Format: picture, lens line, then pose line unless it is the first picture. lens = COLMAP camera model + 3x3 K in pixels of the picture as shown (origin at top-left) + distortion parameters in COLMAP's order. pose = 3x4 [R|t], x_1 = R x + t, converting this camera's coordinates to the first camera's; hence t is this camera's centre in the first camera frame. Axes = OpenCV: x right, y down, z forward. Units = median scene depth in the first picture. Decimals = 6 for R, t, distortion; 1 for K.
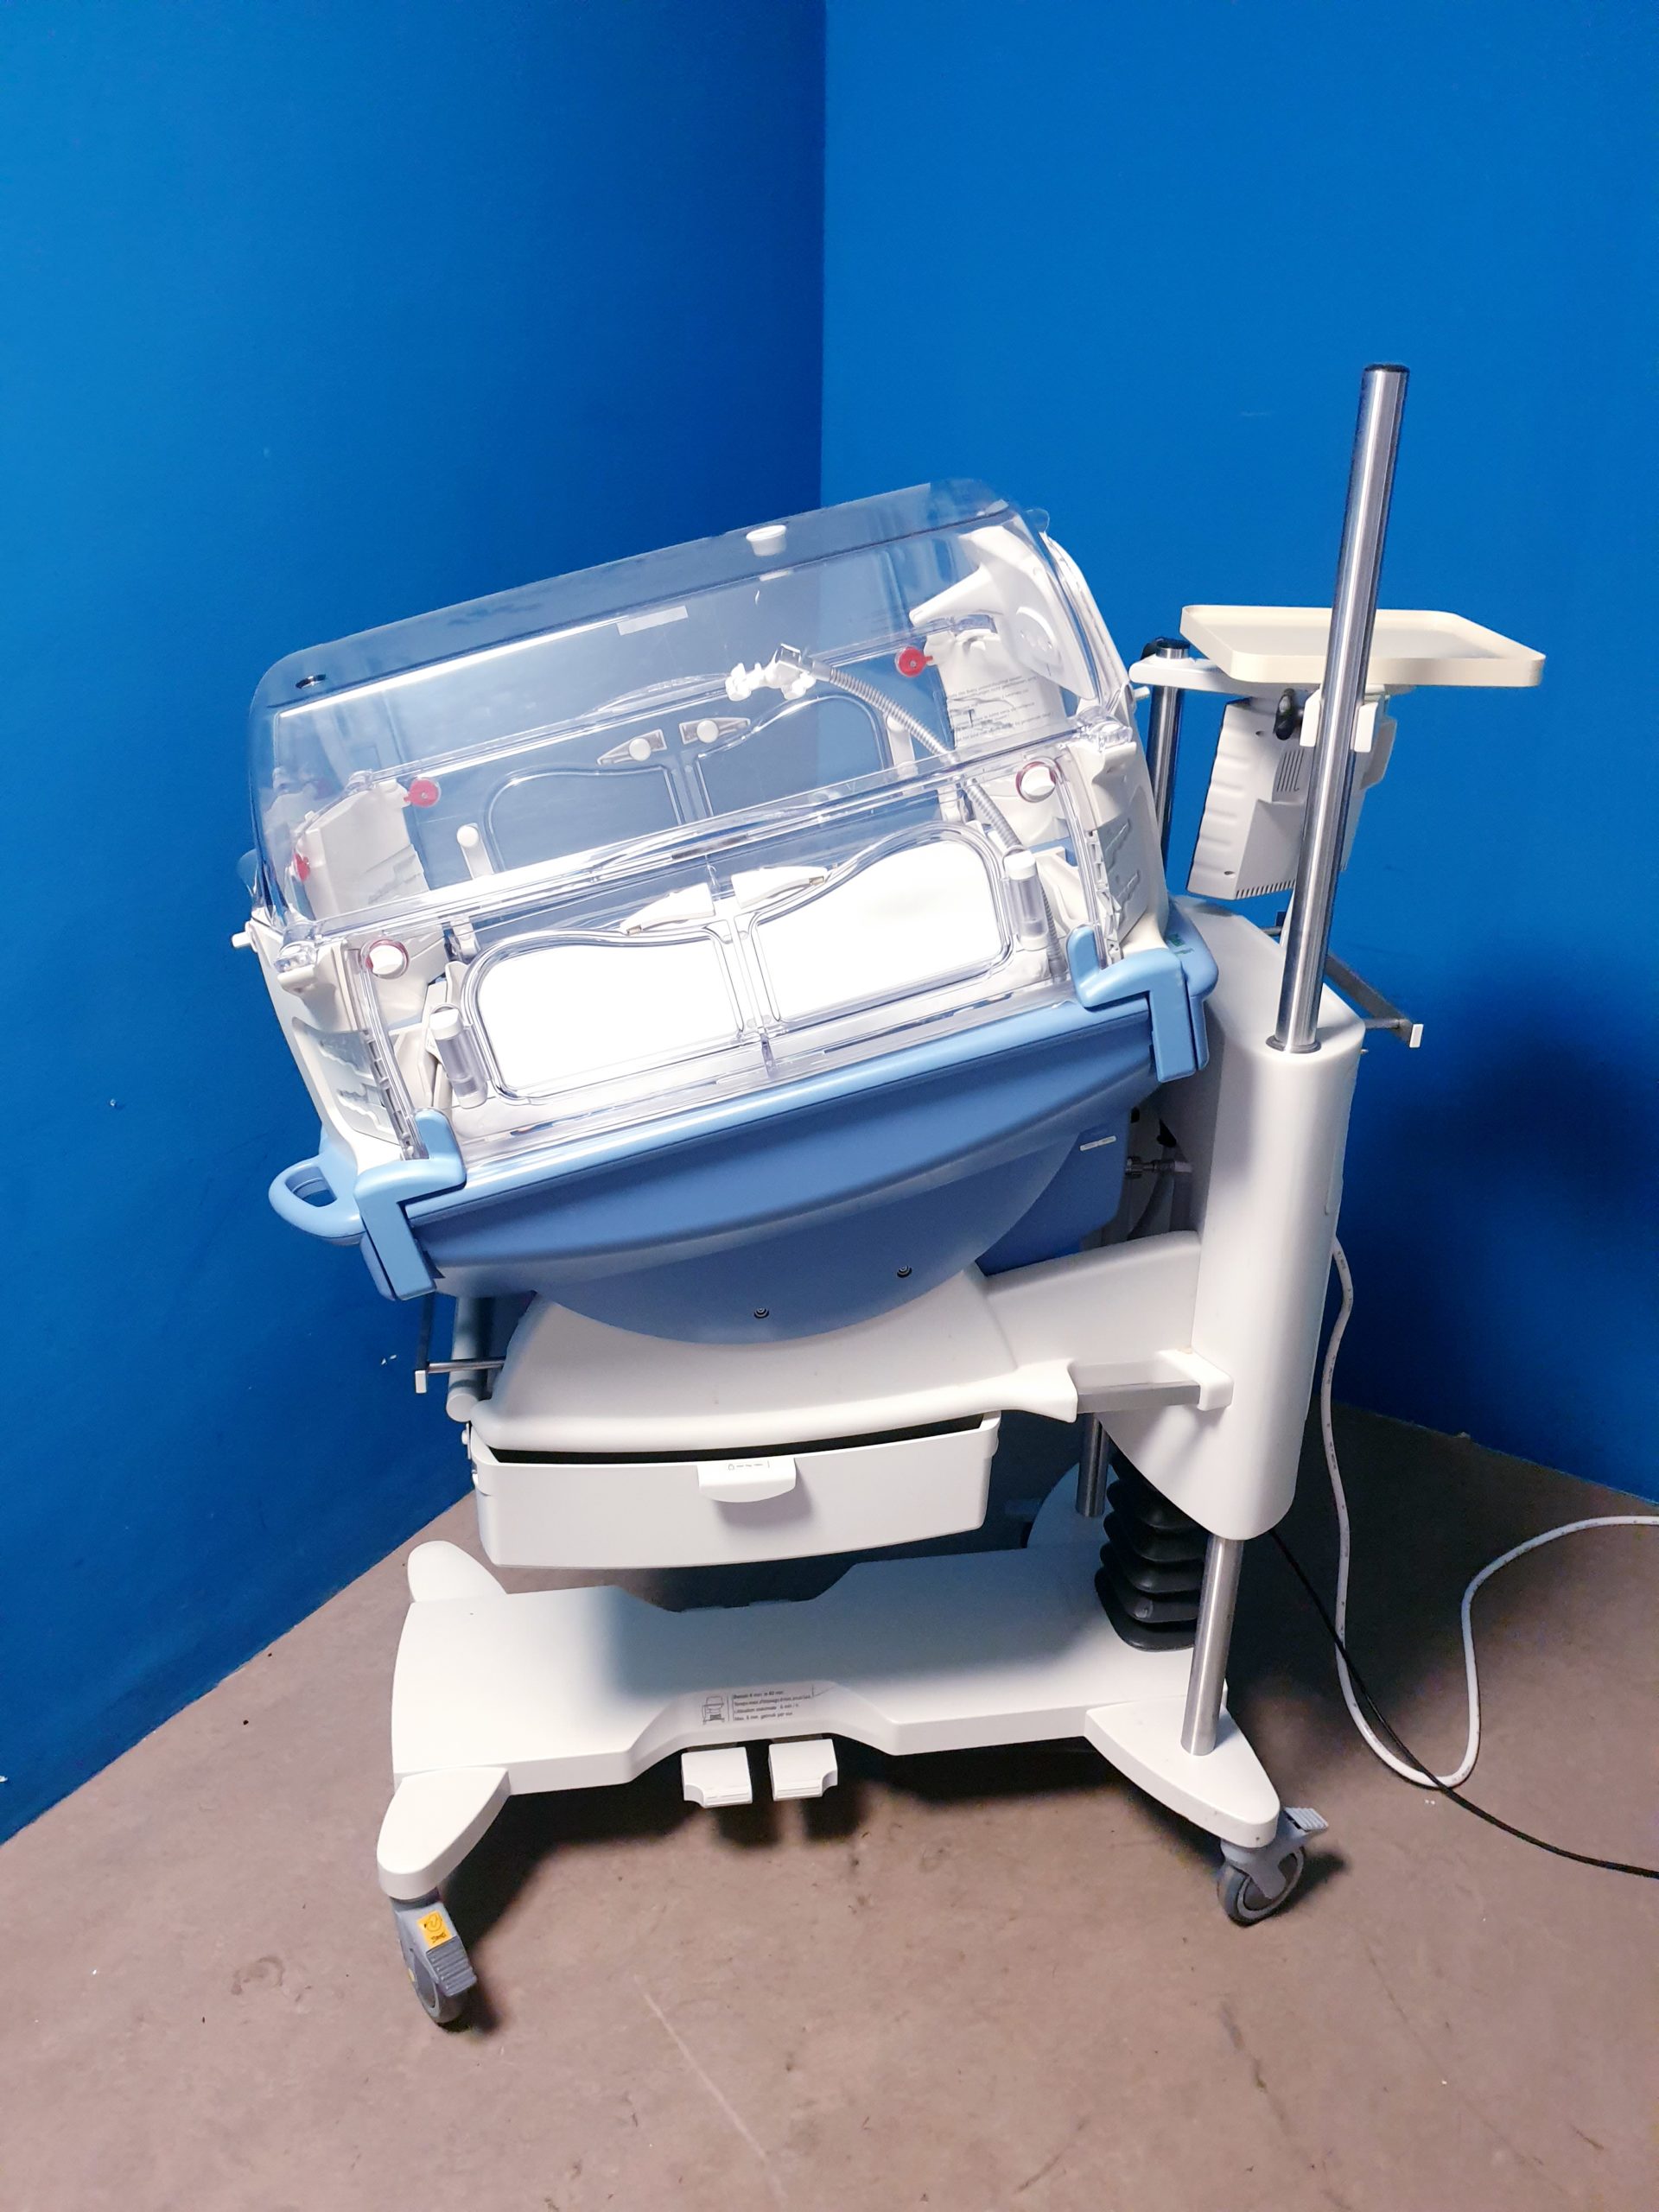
lens RADIAL K [[1738.3, 0, 834.3], [0, 1738.3, 1103.3], [0, 0, 1]] dist [-0.006820, 0.023317]
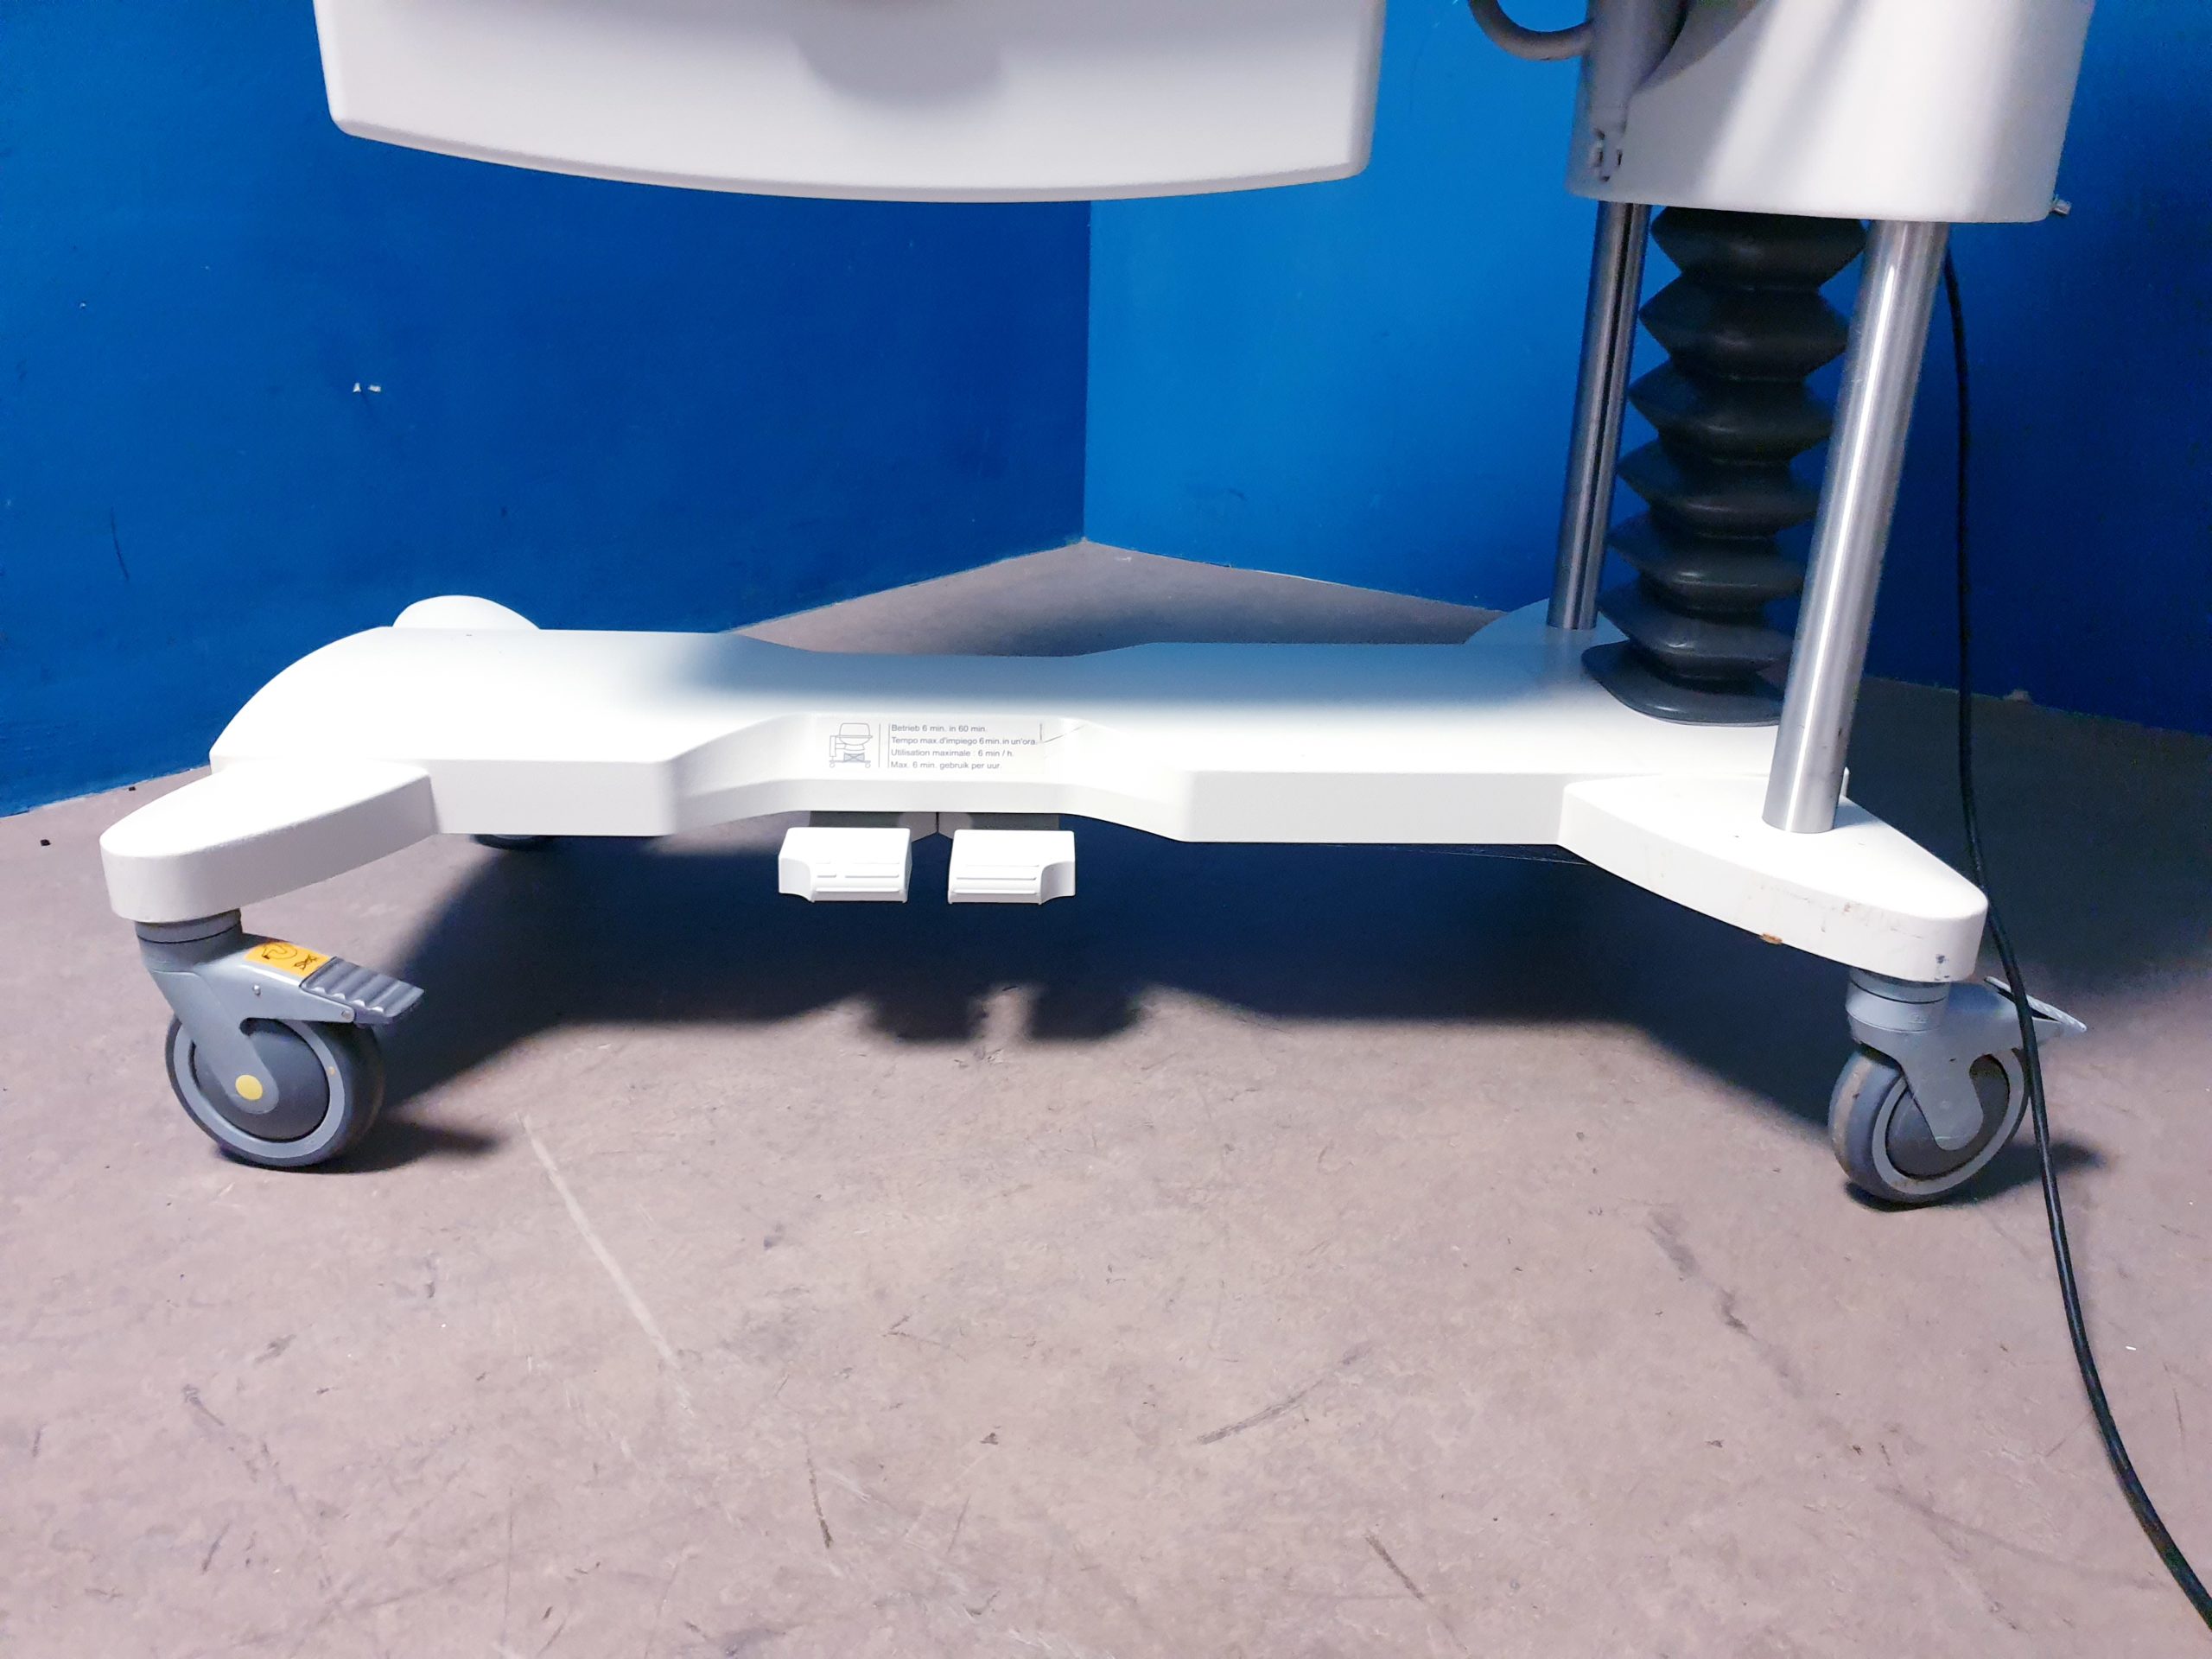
lens RADIAL K [[1738.3, 0, 1112.3], [0, 1738.3, 835.7], [0, 0, 1]] dist [-0.006820, 0.023317]
pose [[0.997112, 0.034374, -0.067715, 0.099401], [-0.038346, 0.997565, -0.058253, 0.455525], [0.065547, 0.060681, 0.996003, 0.494426]]
